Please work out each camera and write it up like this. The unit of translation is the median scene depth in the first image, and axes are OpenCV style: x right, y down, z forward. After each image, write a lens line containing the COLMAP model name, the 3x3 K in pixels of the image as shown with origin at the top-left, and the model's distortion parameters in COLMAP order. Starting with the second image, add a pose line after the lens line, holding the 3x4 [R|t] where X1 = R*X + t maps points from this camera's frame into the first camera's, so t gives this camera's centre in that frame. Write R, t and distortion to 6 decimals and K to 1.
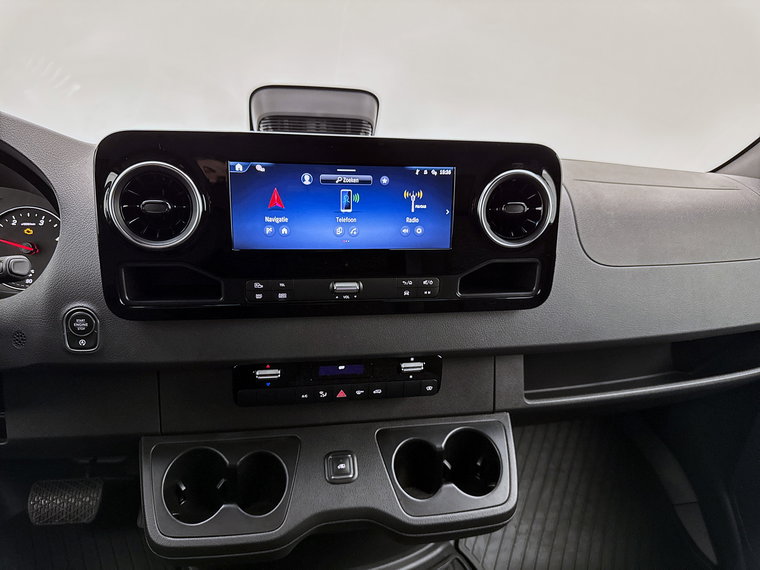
lens RADIAL K [[541.8, 0, 373.8], [0, 541.8, 277.0], [0, 0, 1]] dist [0.043978, -0.053448]
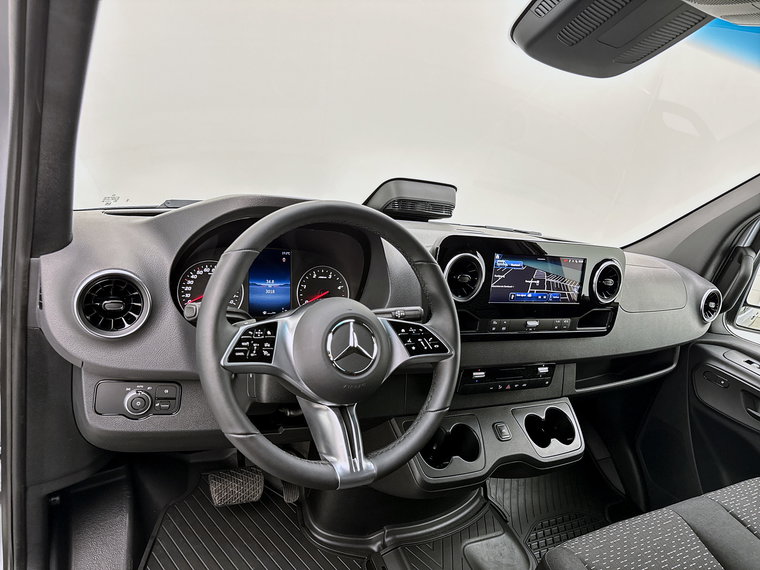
lens RADIAL K [[541.8, 0, 384.0], [0, 541.8, 280.4], [0, 0, 1]] dist [0.043978, -0.053448]
pose [[0.940695, 0.036908, 0.337240, -1.079037], [-0.026239, 0.999002, -0.036142, -0.044343], [-0.338237, 0.025150, 0.940725, -0.493554]]
